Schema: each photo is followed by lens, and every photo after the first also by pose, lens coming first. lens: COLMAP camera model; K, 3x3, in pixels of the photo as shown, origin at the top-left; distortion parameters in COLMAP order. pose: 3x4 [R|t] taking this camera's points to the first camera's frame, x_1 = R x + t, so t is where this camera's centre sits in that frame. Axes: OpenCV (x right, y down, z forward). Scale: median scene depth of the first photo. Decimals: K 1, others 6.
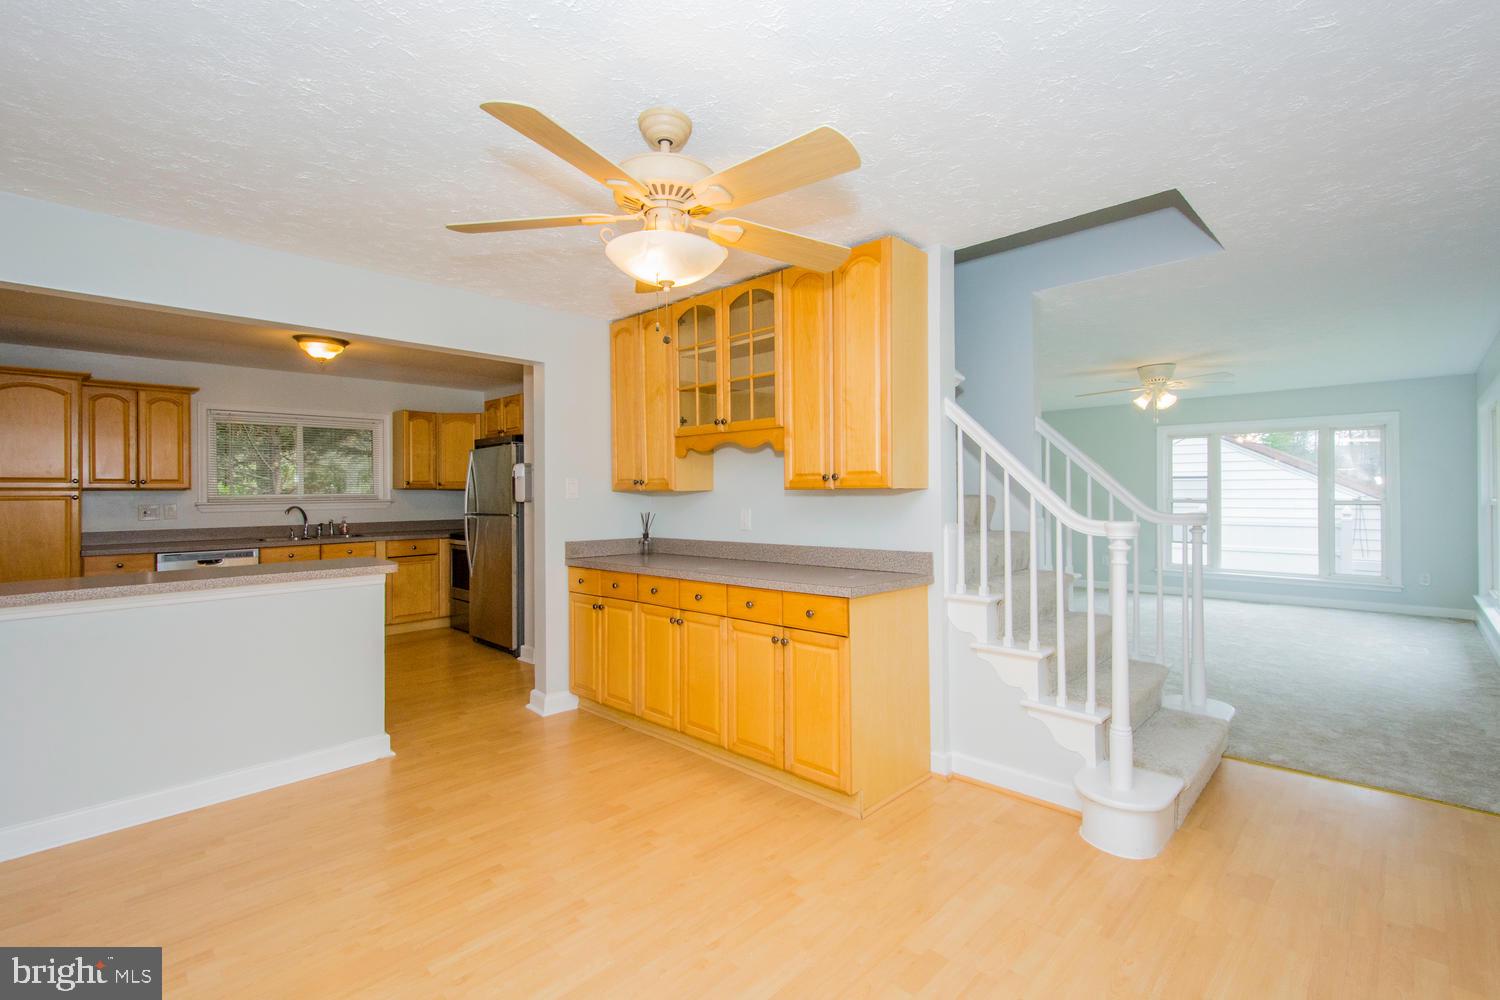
lens RADIAL K [[671.6, 0, 751.3], [0, 671.6, 495.4], [0, 0, 1]] dist [0.000251, -0.000580]
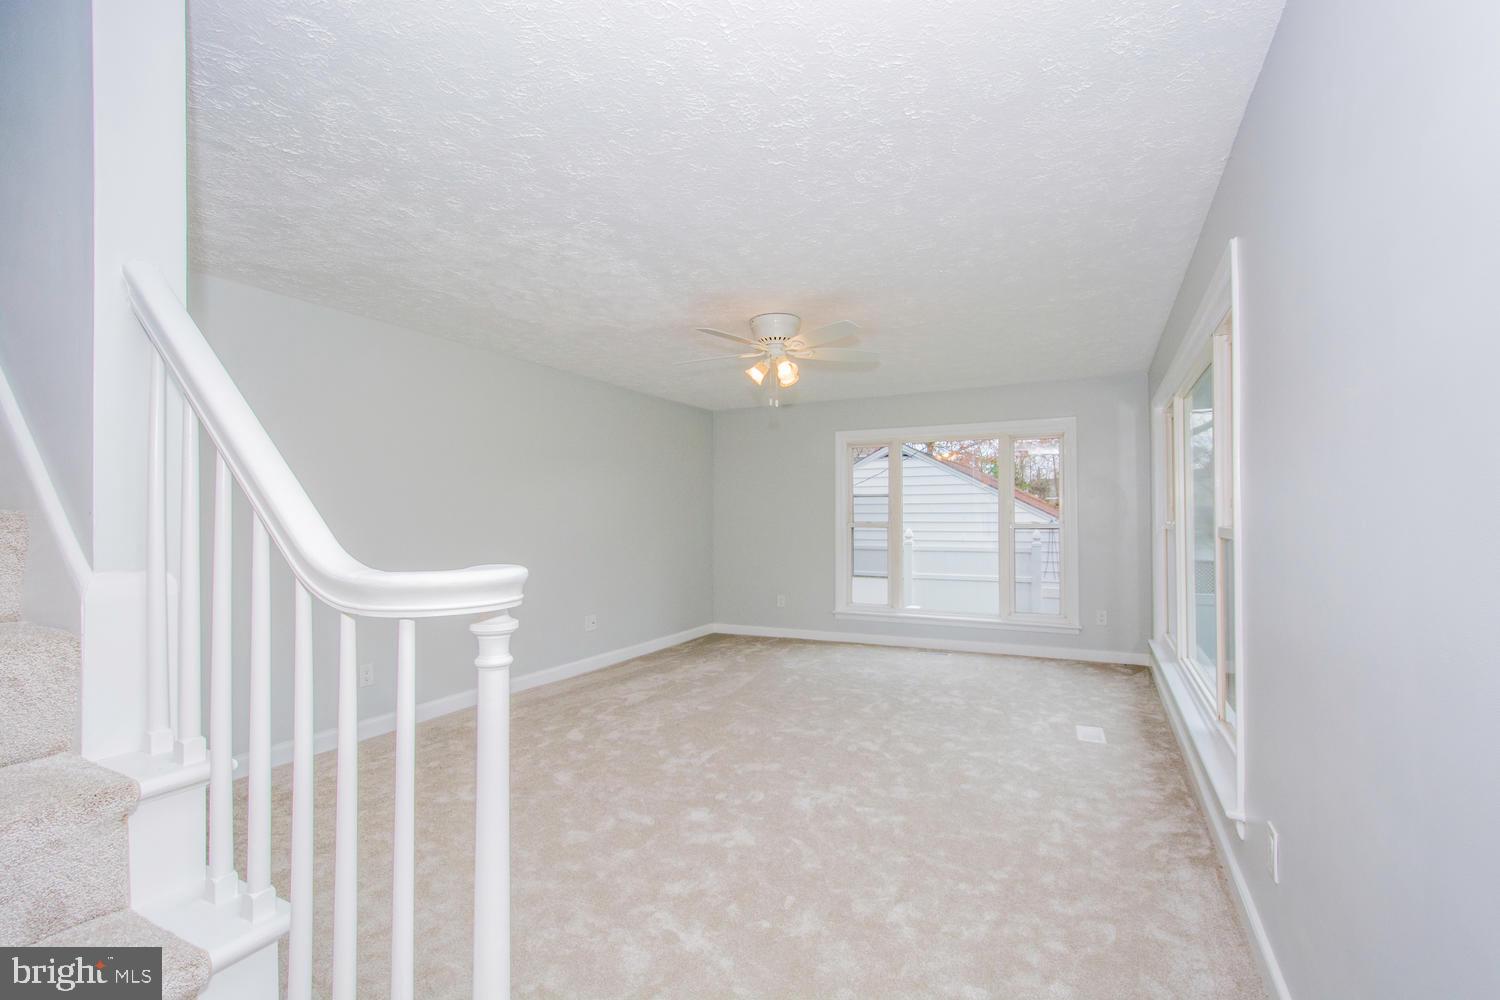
lens RADIAL K [[662.0, 0, 751.3], [0, 662.0, 521.2], [0, 0, 1]] dist [0.000339, -0.000107]
pose [[0.959124, 0.002905, 0.282972, 0.338611], [-0.001797, 0.999990, -0.004173, 0.007998], [-0.282981, 0.003494, 0.959119, 0.321025]]
